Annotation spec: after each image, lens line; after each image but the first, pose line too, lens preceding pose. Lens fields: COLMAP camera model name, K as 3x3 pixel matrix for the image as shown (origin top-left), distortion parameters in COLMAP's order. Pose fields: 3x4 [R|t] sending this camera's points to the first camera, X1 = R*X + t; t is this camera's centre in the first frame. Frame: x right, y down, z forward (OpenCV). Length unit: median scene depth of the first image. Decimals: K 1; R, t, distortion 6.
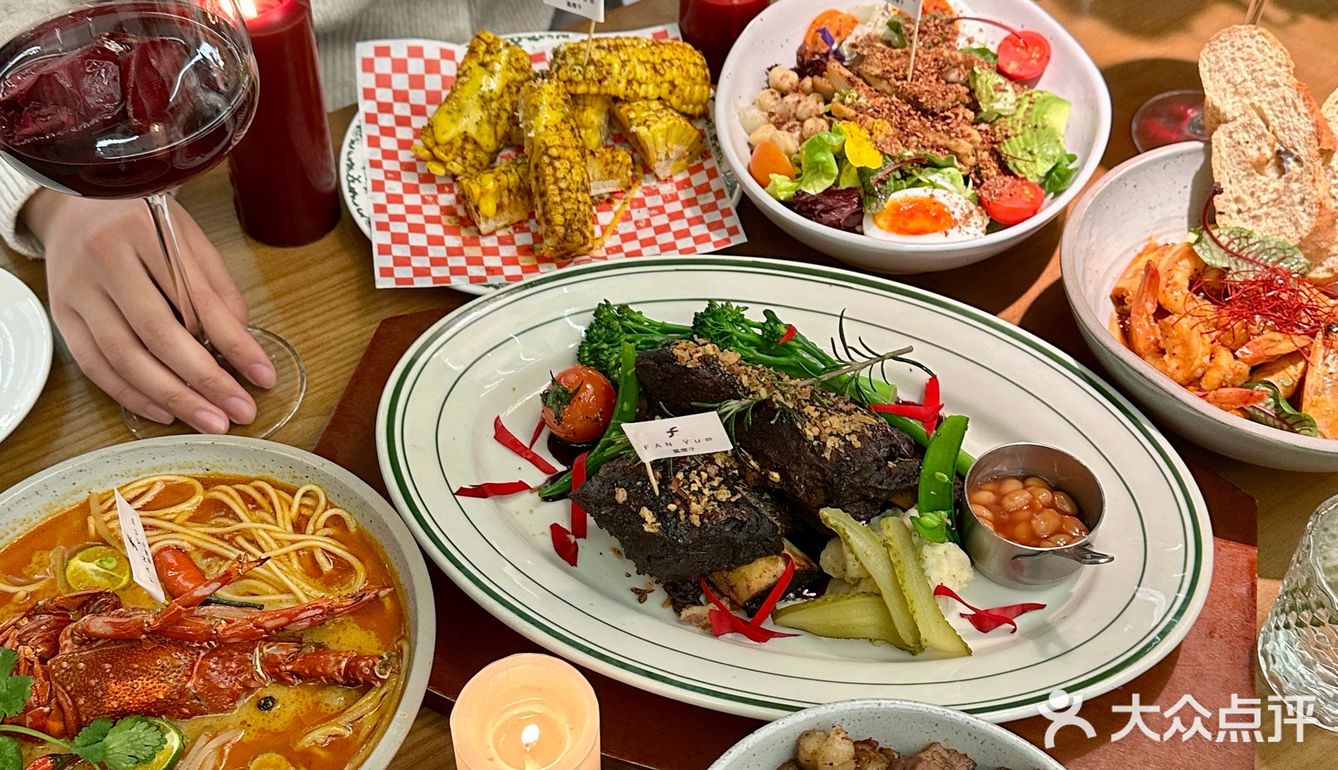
lens RADIAL K [[1601.5, 0, 674.4], [0, 1601.5, 389.8], [0, 0, 1]] dist [0.093847, 0.000000]
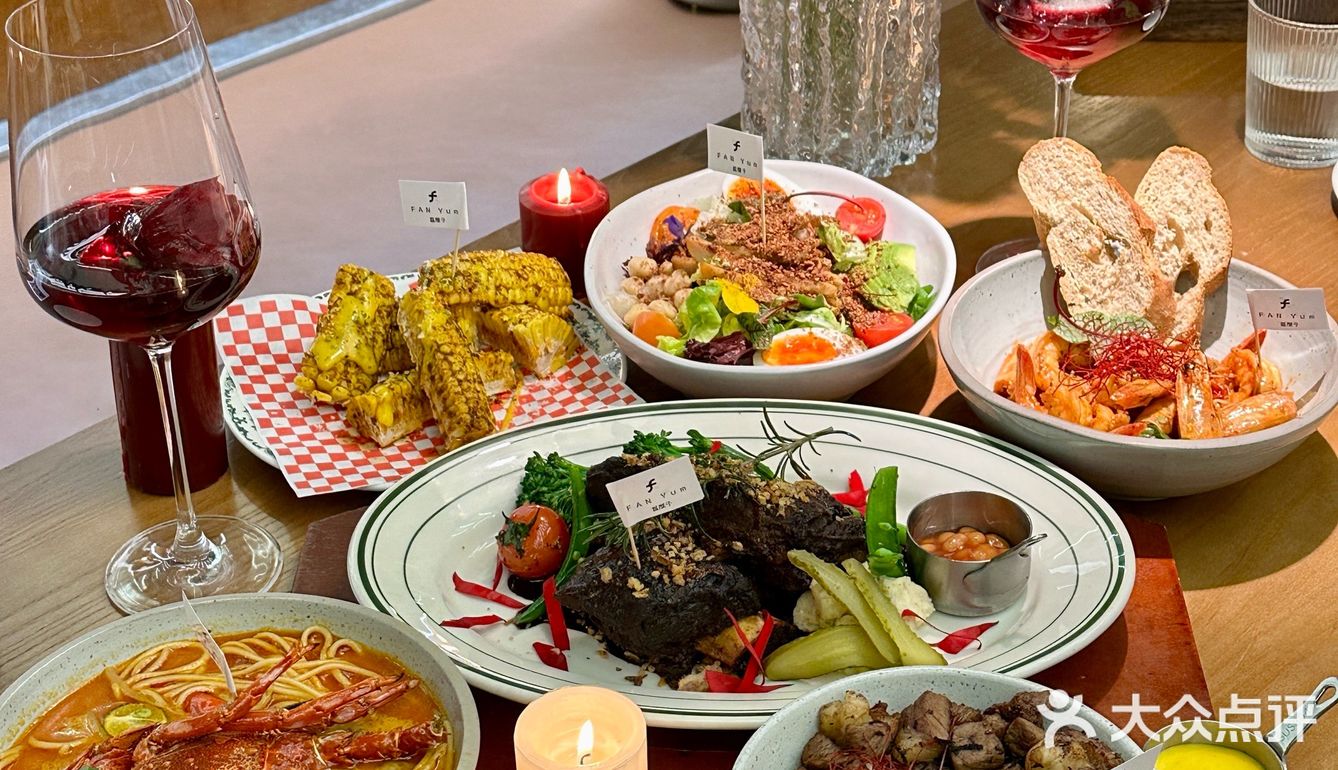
lens RADIAL K [[2452.8, 0, 672.7], [0, 2452.8, 383.8], [0, 0, 1]] dist [0.071335, 0.000000]
pose [[0.973856, -0.152614, 0.168264, -0.201373], [0.194172, 0.943678, -0.267897, 0.321030], [-0.117902, 0.293566, 0.948640, -0.496945]]
